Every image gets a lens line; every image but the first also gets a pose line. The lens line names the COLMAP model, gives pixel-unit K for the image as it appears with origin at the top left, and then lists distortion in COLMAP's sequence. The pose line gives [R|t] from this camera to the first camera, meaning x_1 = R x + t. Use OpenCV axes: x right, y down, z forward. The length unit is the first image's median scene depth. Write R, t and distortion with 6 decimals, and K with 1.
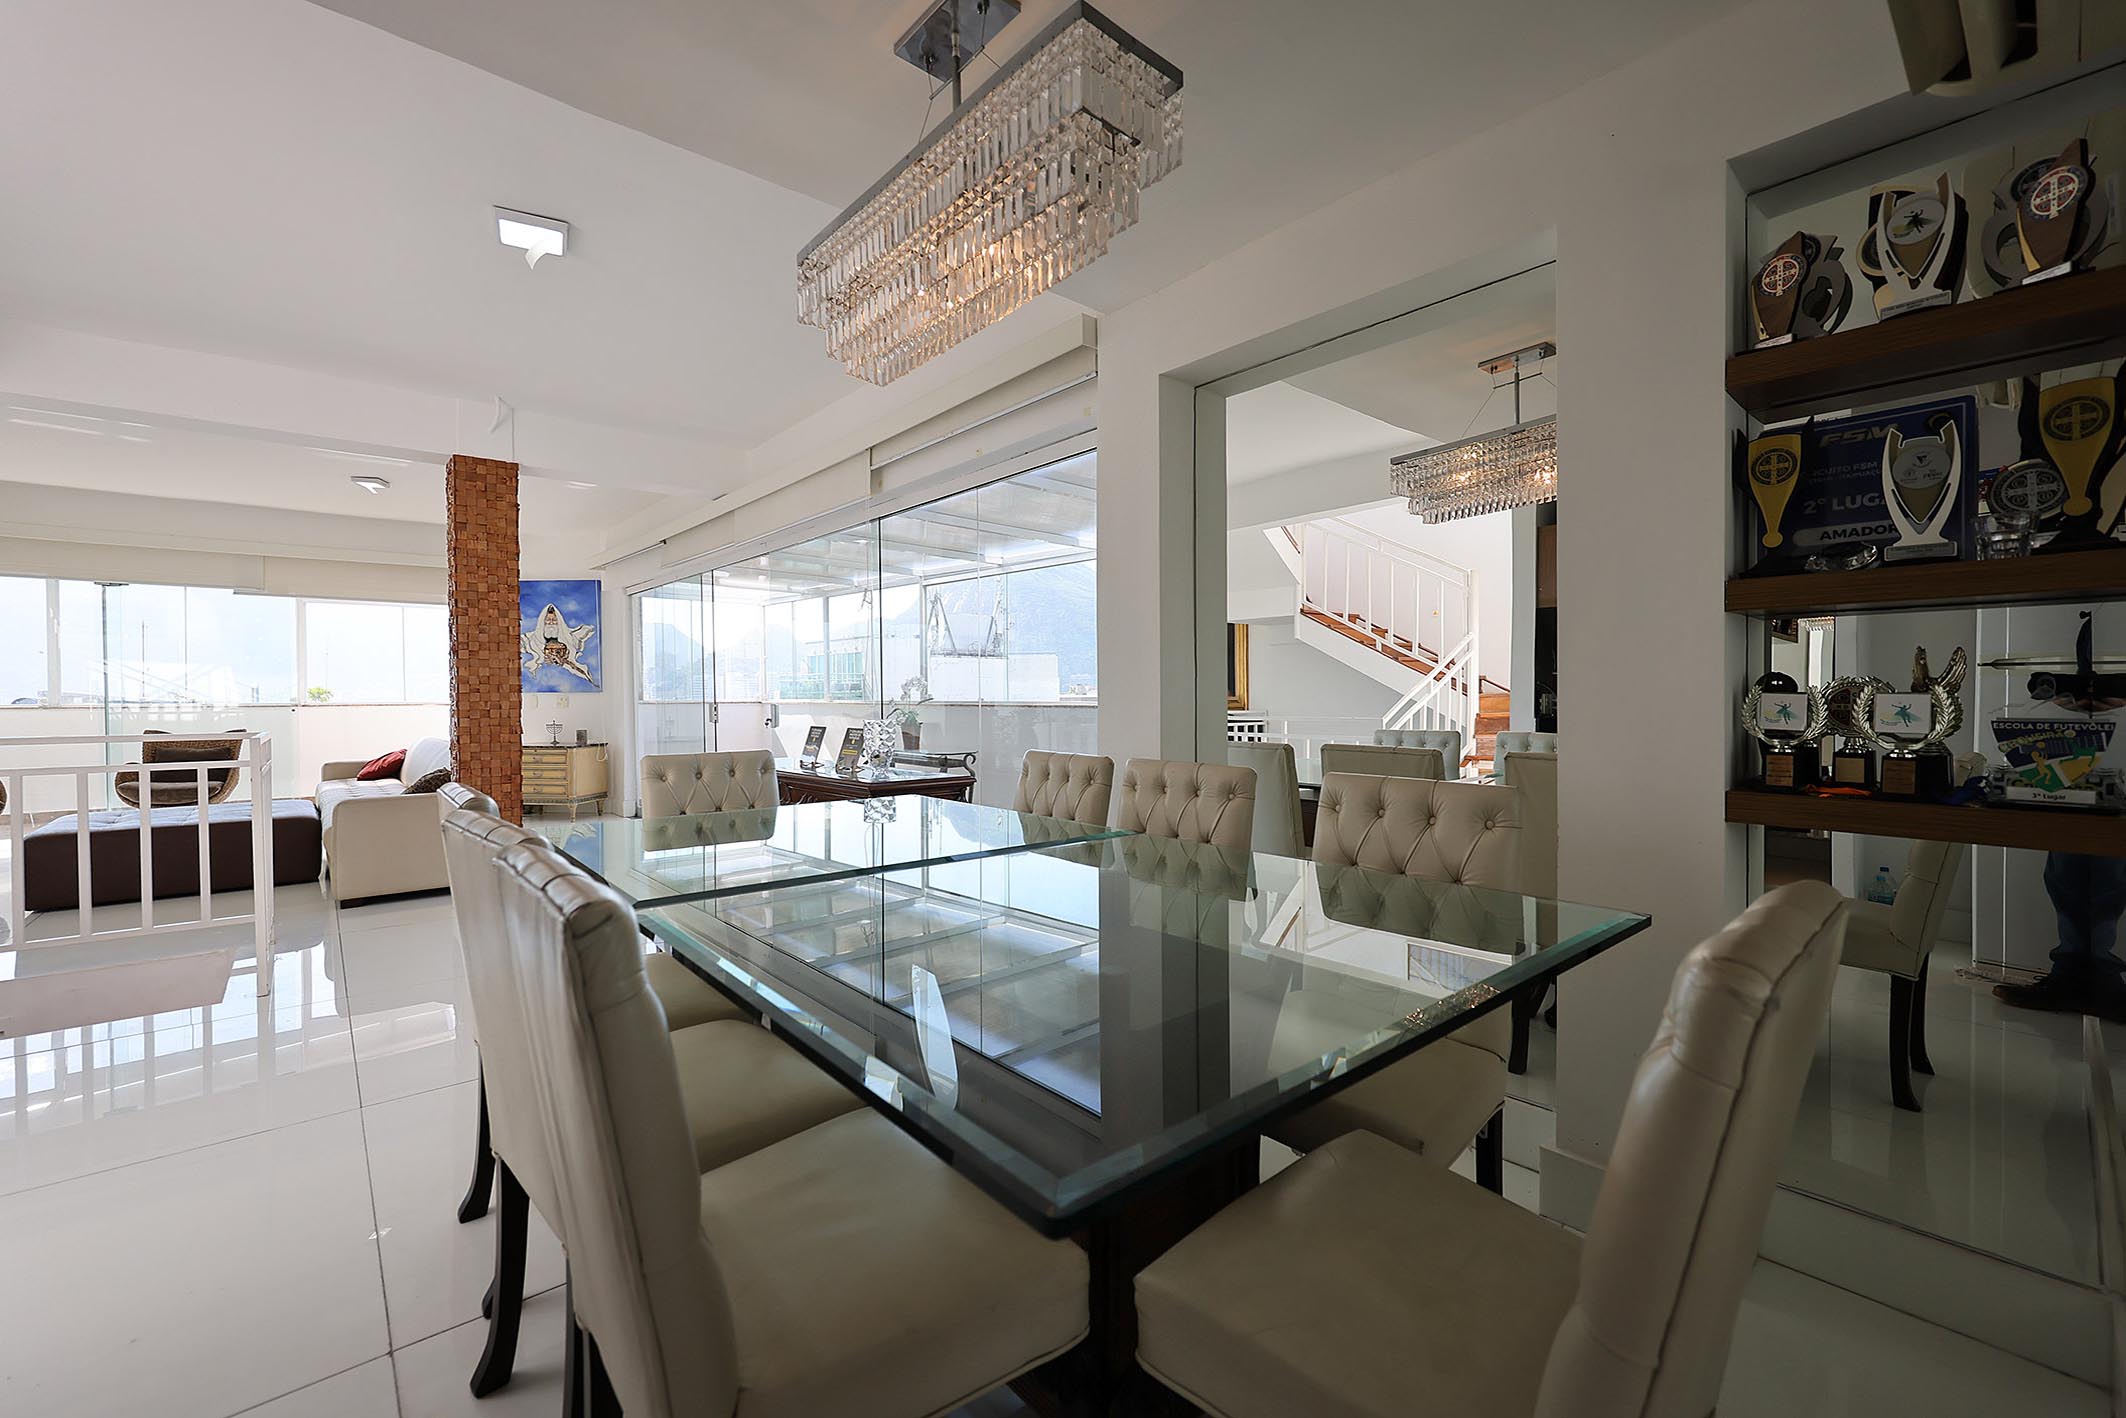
lens RADIAL K [[859.5, 0, 1057.4], [0, 859.5, 699.4], [0, 0, 1]] dist [0.000101, -0.000838]
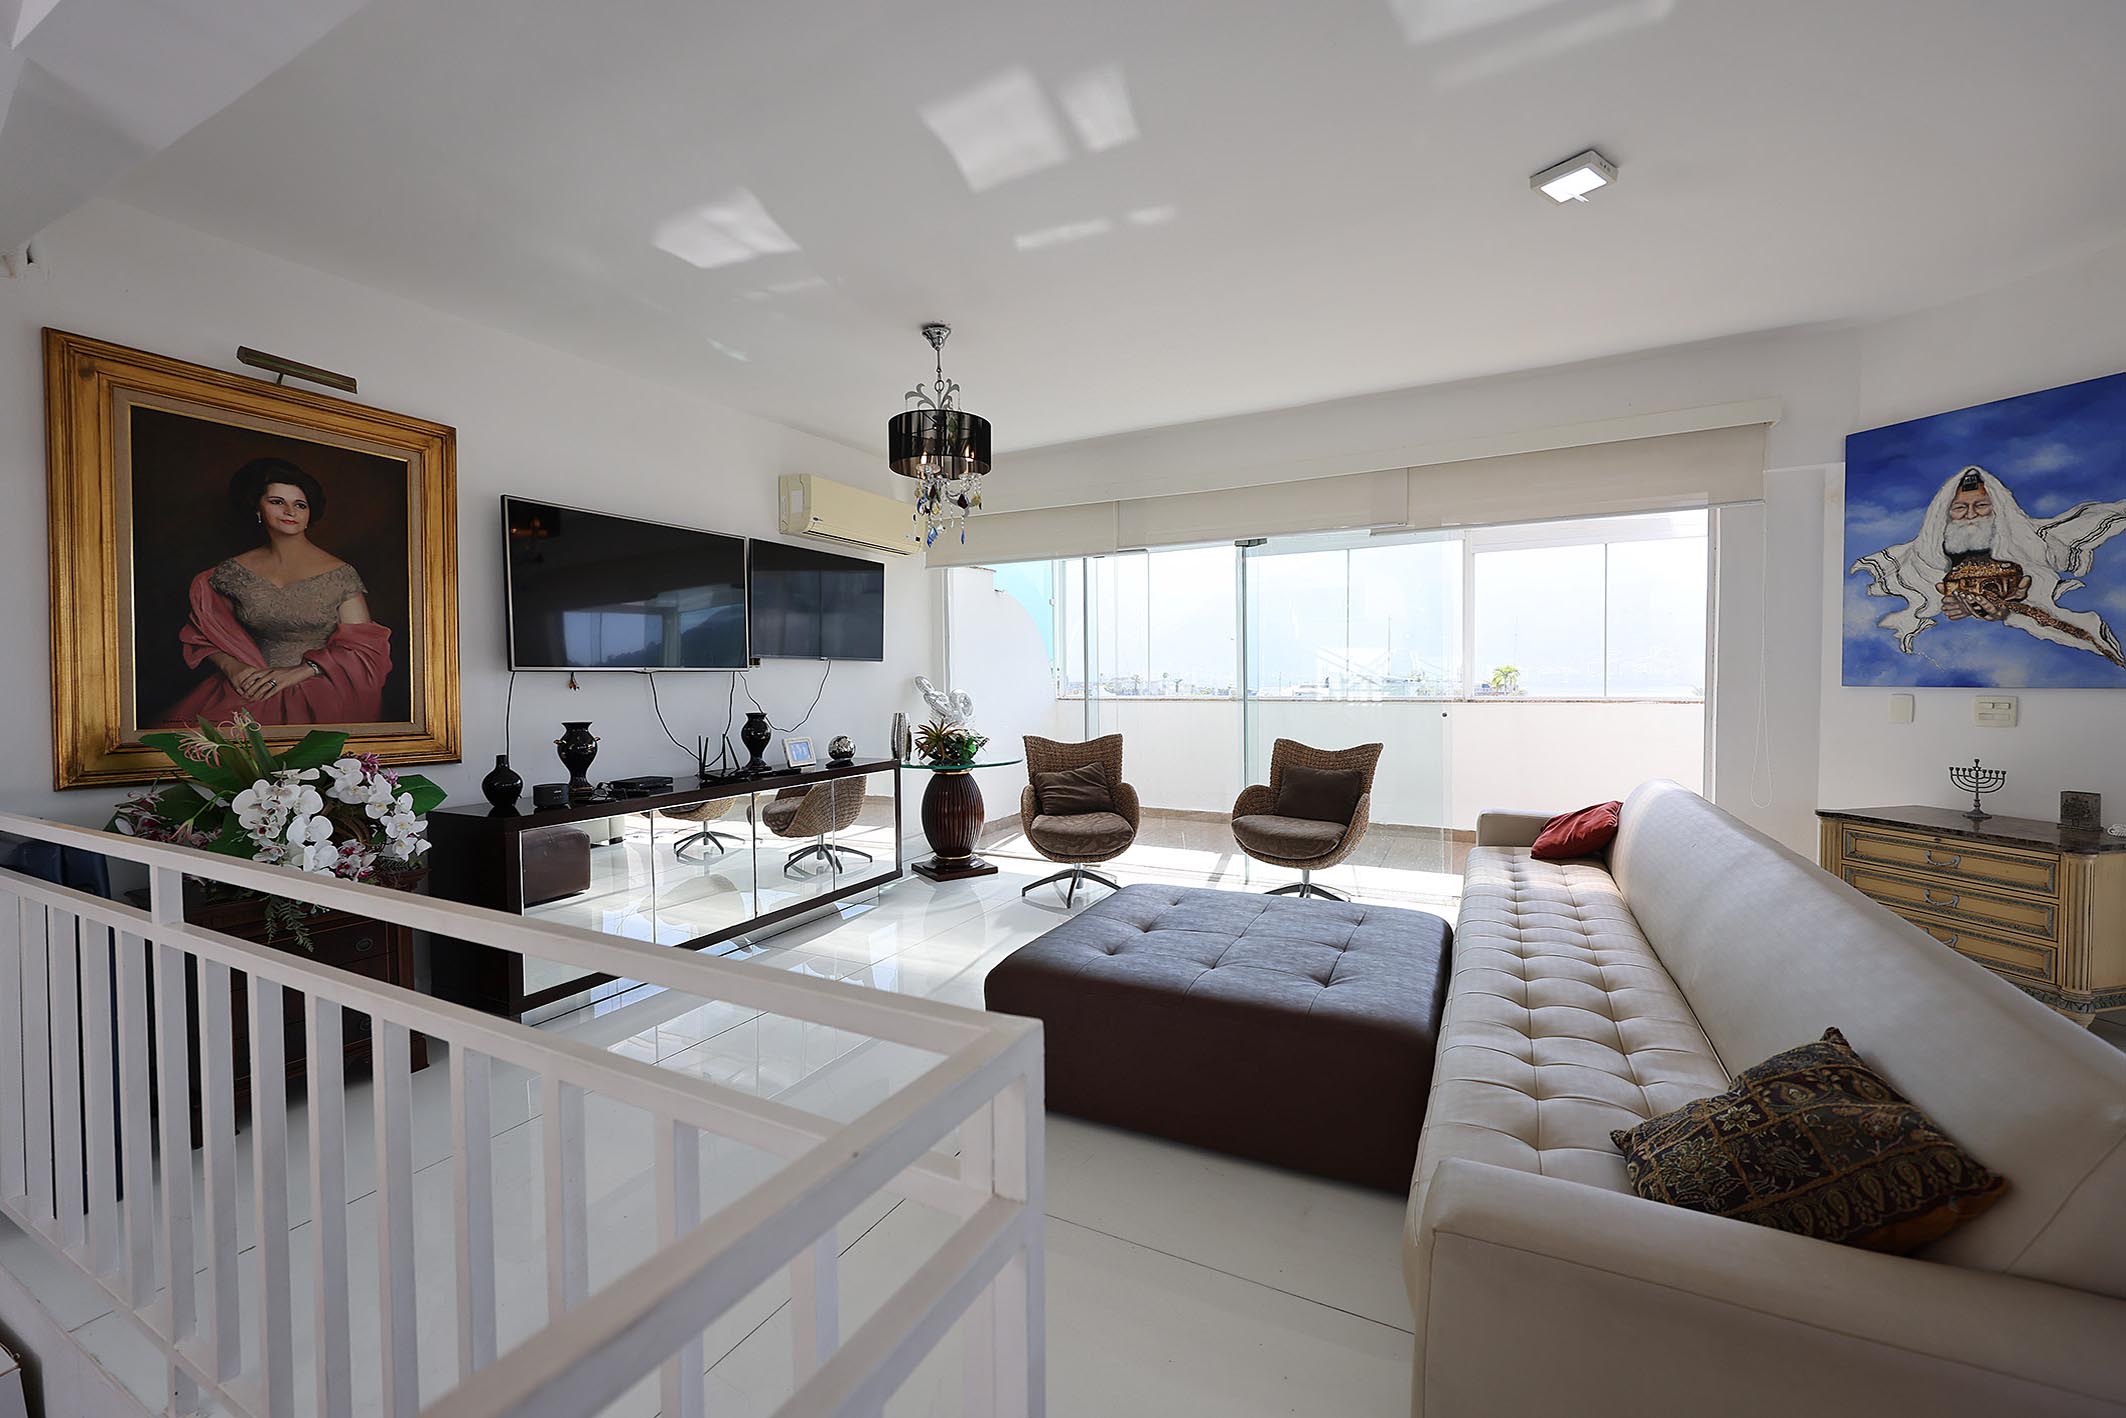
lens RADIAL K [[859.5, 0, 1056.7], [0, 859.5, 706.2], [0, 0, 1]] dist [0.000101, -0.000838]
pose [[0.365806, 0.035149, -0.930027, -0.492211], [-0.000911, 0.999300, 0.037409, -0.018789], [0.930691, -0.012837, 0.365582, 0.608667]]
